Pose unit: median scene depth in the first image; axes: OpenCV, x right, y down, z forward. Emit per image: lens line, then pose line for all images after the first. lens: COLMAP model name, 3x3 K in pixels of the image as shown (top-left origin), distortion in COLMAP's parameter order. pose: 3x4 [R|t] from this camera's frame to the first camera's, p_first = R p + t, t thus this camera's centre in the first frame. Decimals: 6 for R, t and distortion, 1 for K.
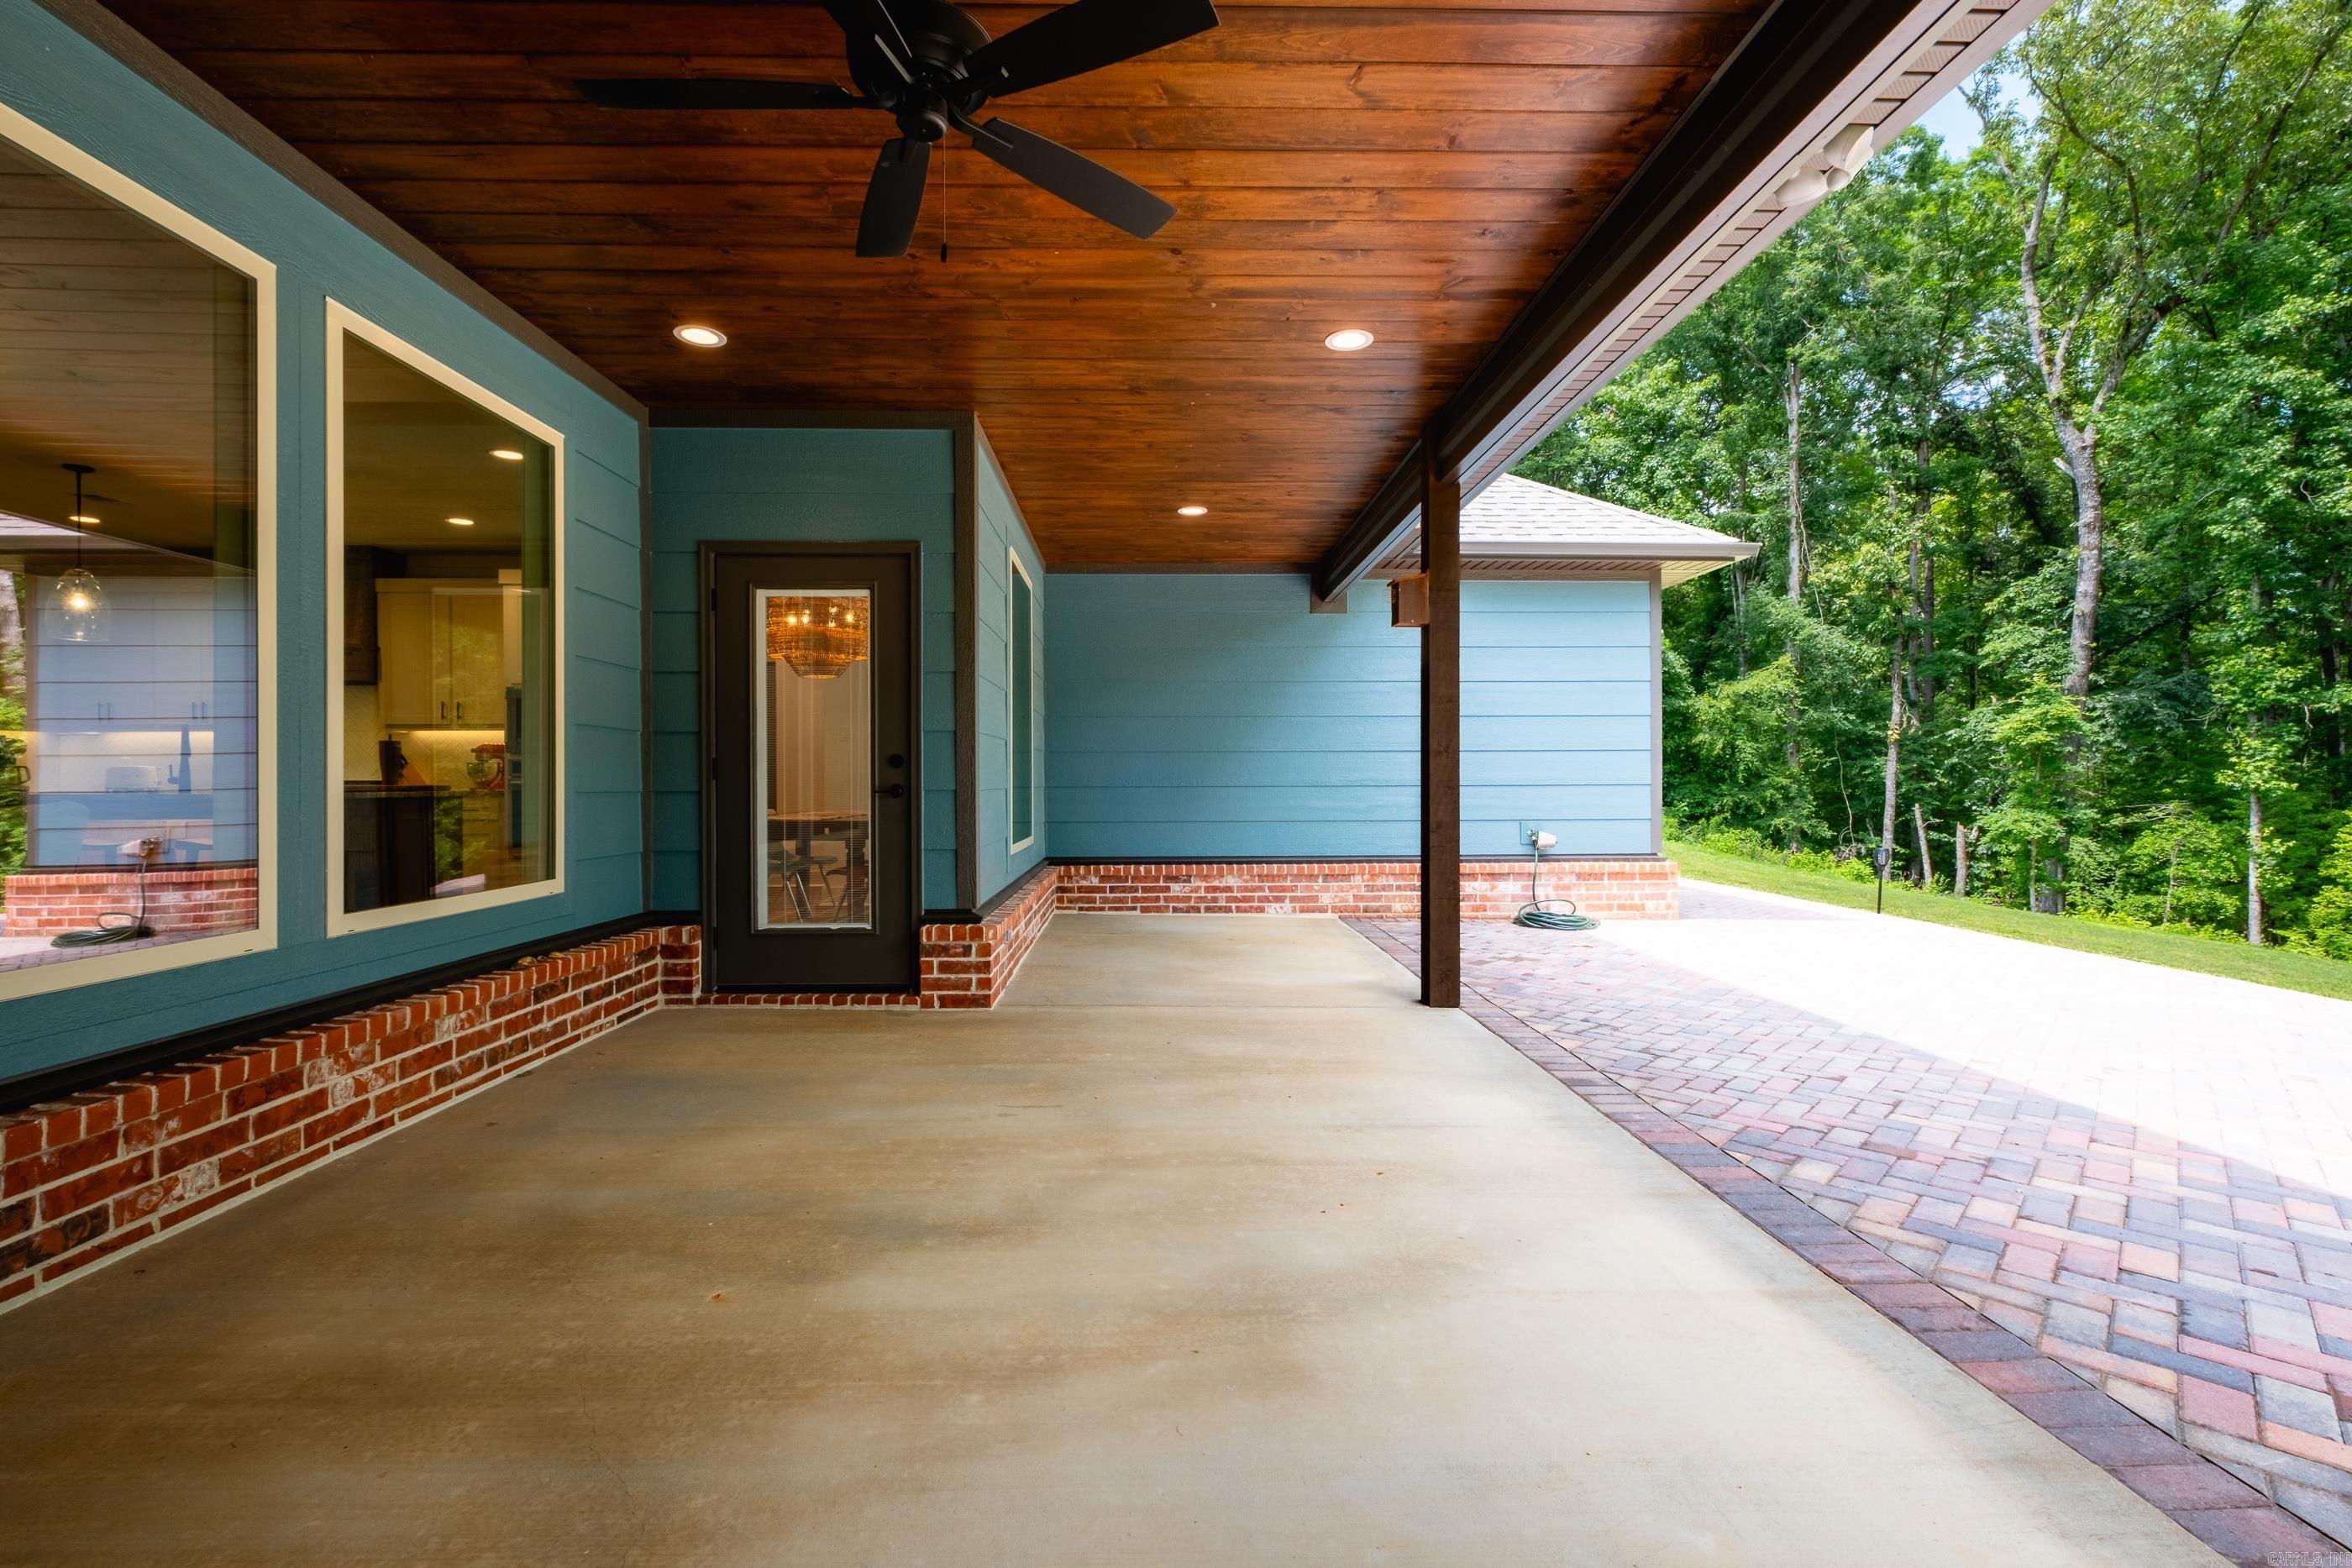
lens RADIAL K [[1047.0, 0, 1197.6], [0, 1047.0, 783.7], [0, 0, 1]] dist [0.003123, -0.006144]
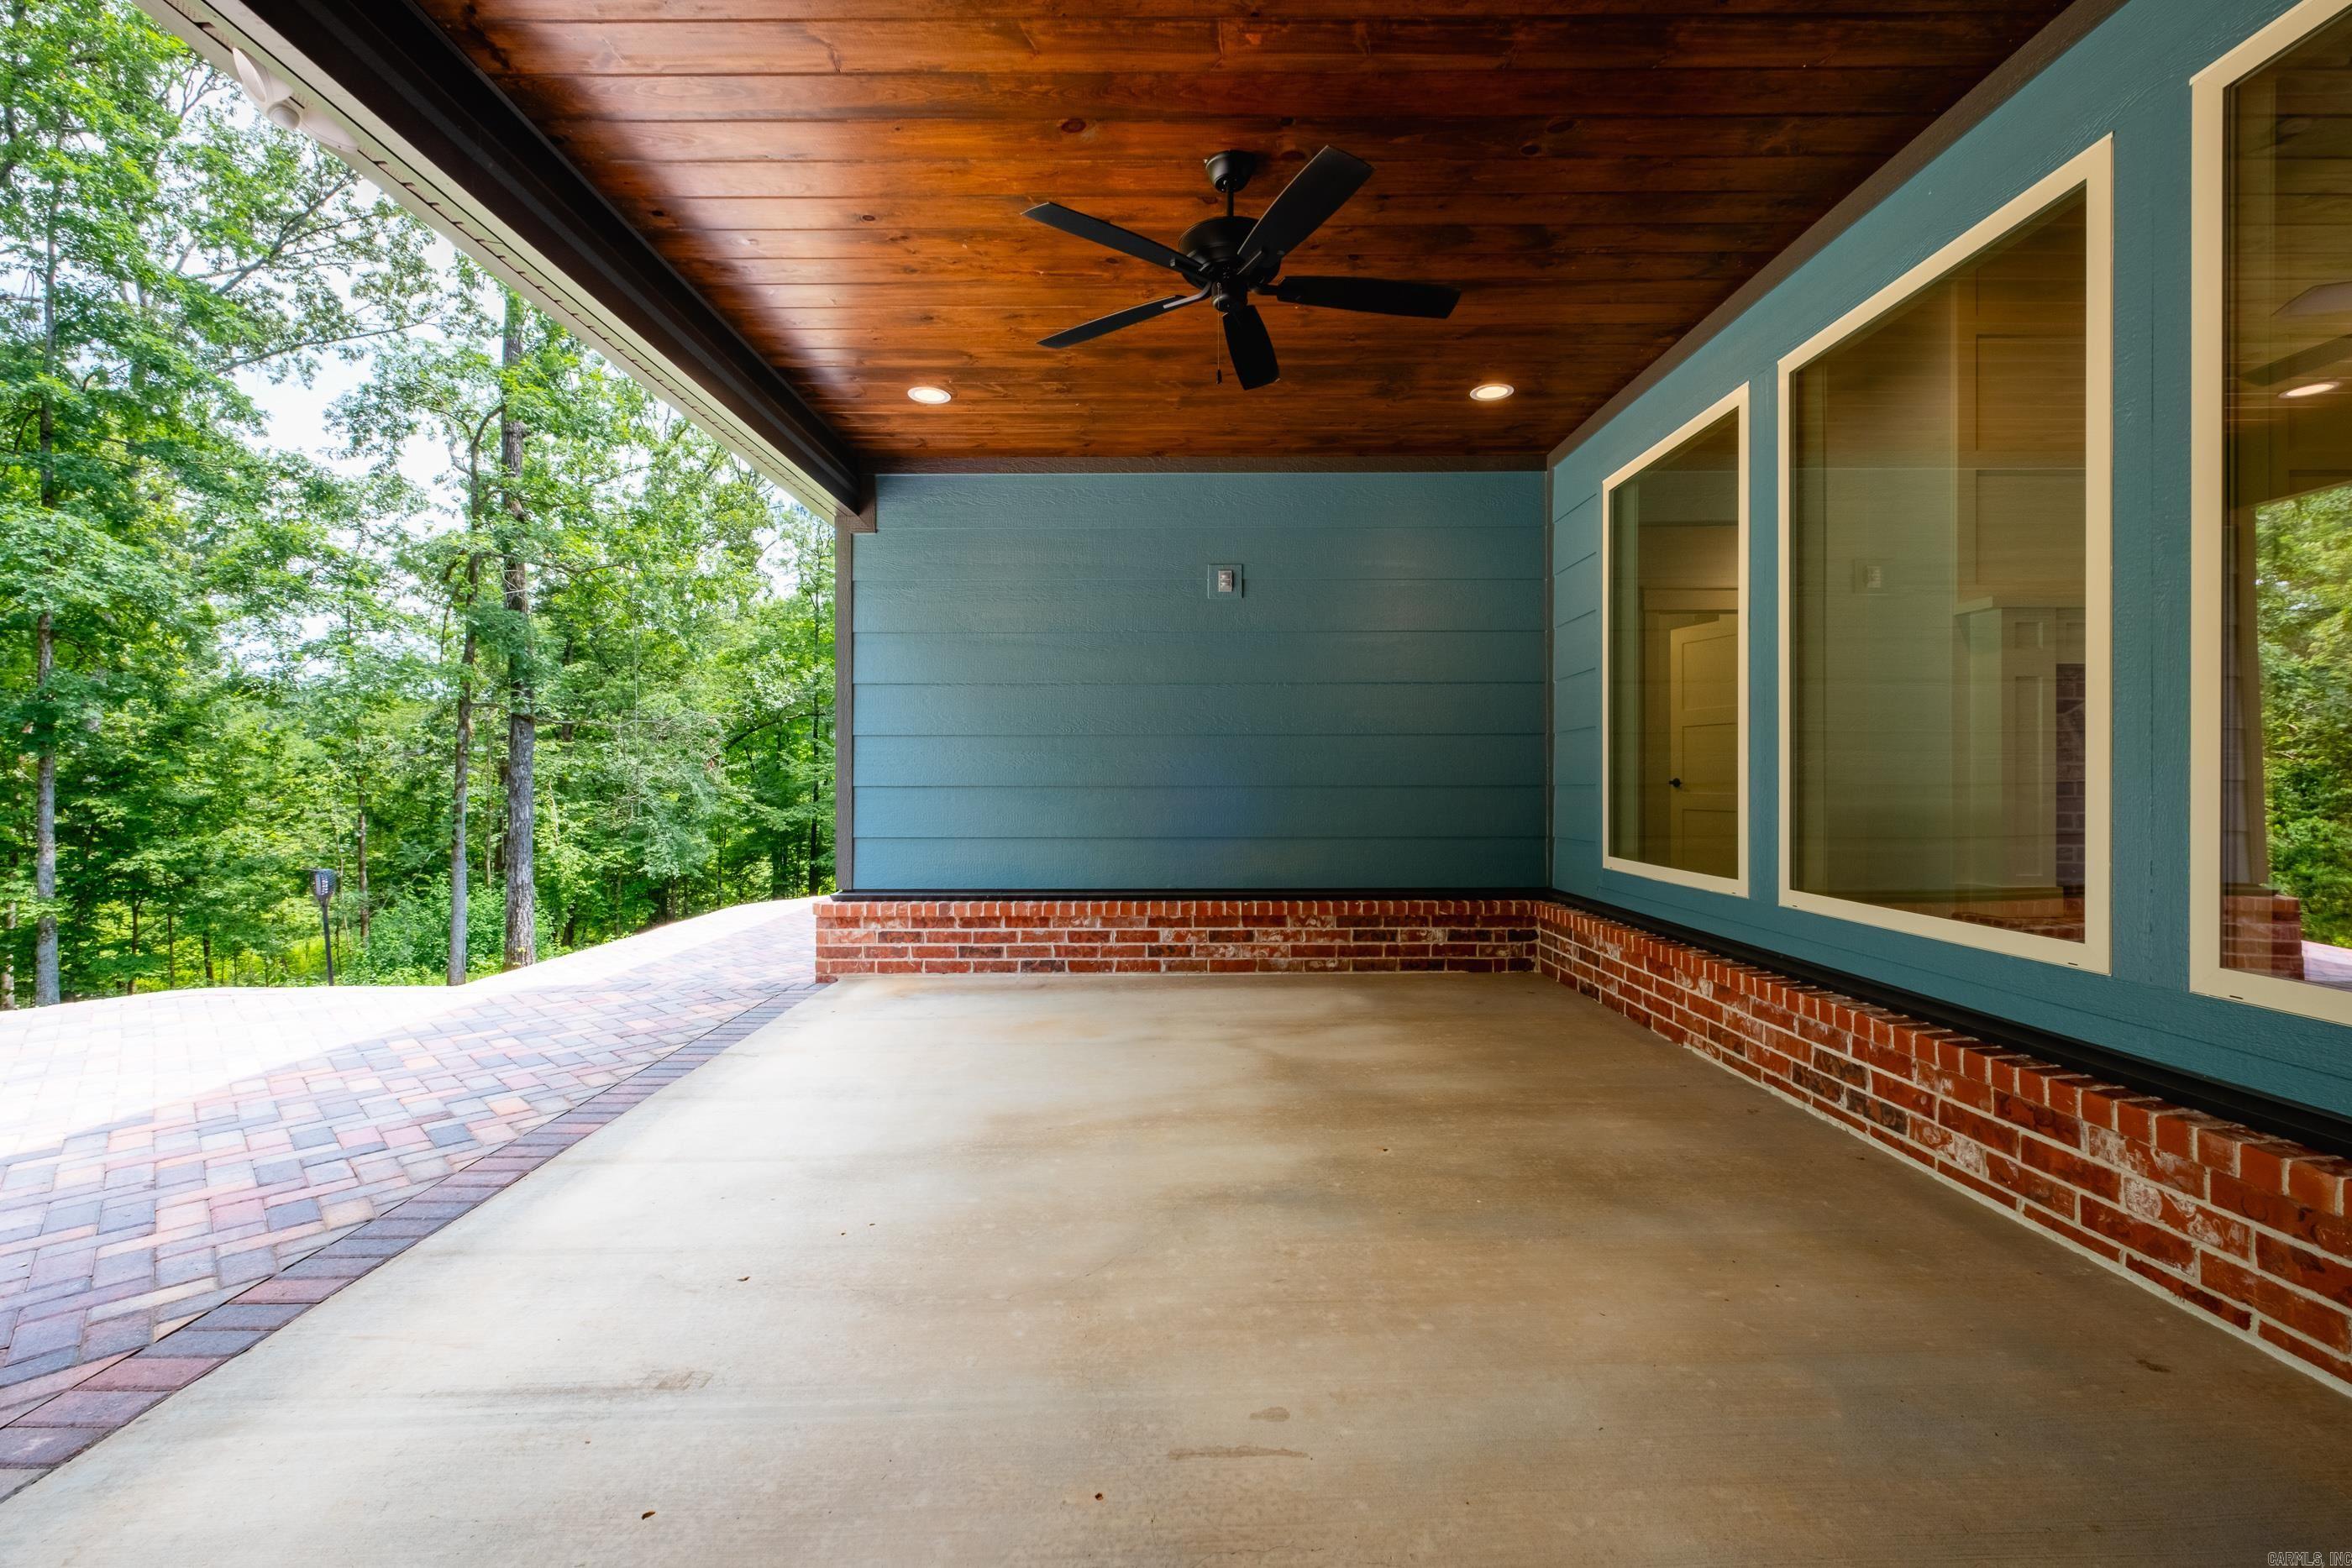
lens RADIAL K [[1047.0, 0, 1197.6], [0, 1047.0, 783.7], [0, 0, 1]] dist [0.003123, -0.006144]
pose [[-0.999654, 0.006008, 0.025594, -0.203517], [0.006212, 0.999949, 0.007904, -0.002706], [-0.025545, 0.008060, -0.999641, 1.922530]]
